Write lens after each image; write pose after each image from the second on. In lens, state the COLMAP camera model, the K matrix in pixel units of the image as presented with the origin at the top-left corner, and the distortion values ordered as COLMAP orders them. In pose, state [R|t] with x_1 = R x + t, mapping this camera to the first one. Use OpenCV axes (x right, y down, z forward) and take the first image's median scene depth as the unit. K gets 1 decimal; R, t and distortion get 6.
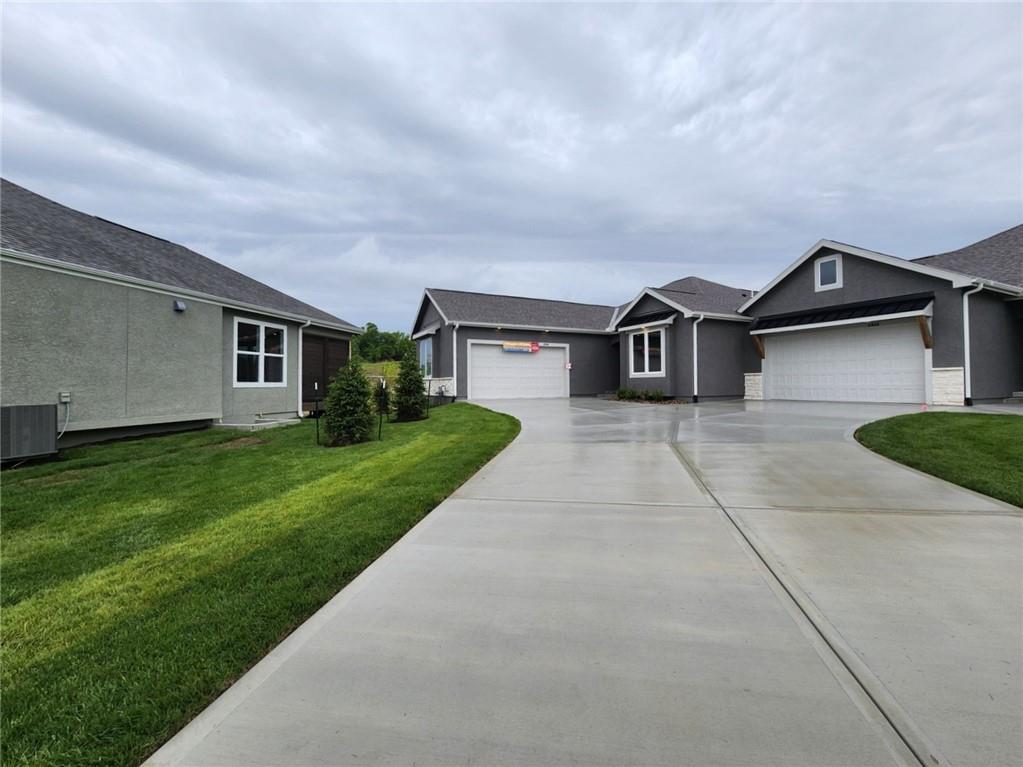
lens RADIAL K [[413.3, 0, 511.5], [0, 413.3, 383.5], [0, 0, 1]] dist [-0.000242, -0.000004]
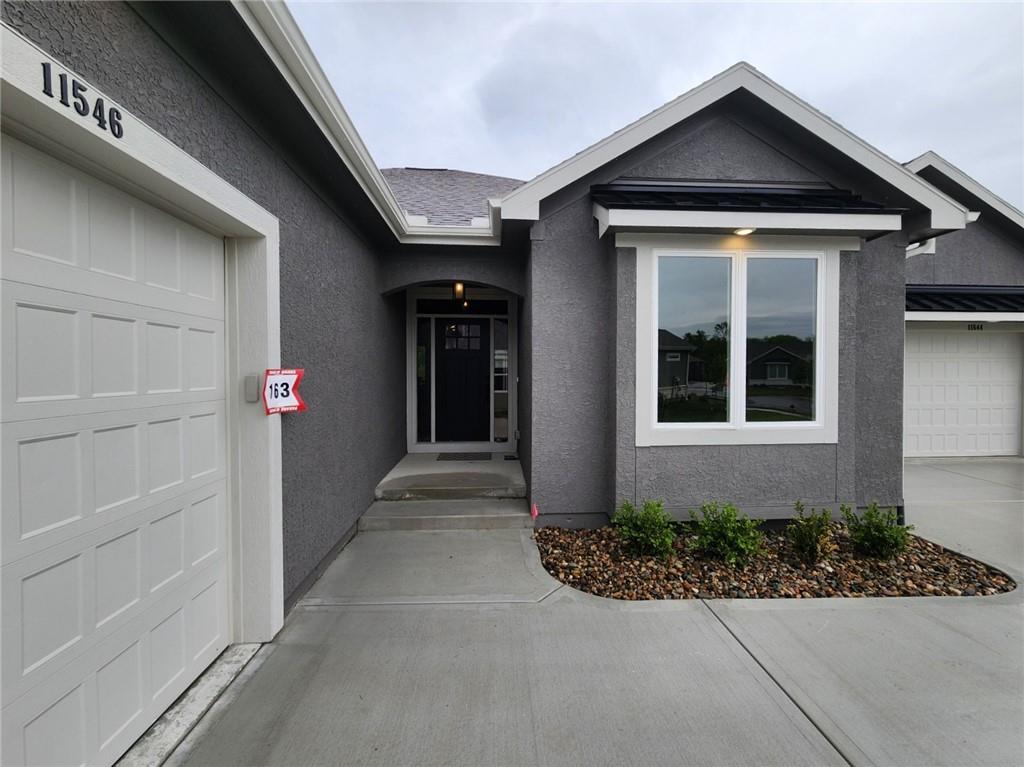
lens RADIAL K [[420.5, 0, 512.0], [0, 420.5, 383.5], [0, 0, 1]] dist [0.000155, 0.000005]
pose [[0.377282, -0.018179, 0.925920, 0.050480], [-0.002894, 0.999779, 0.020808, -0.054282], [-0.926094, -0.010530, 0.377147, 1.014568]]
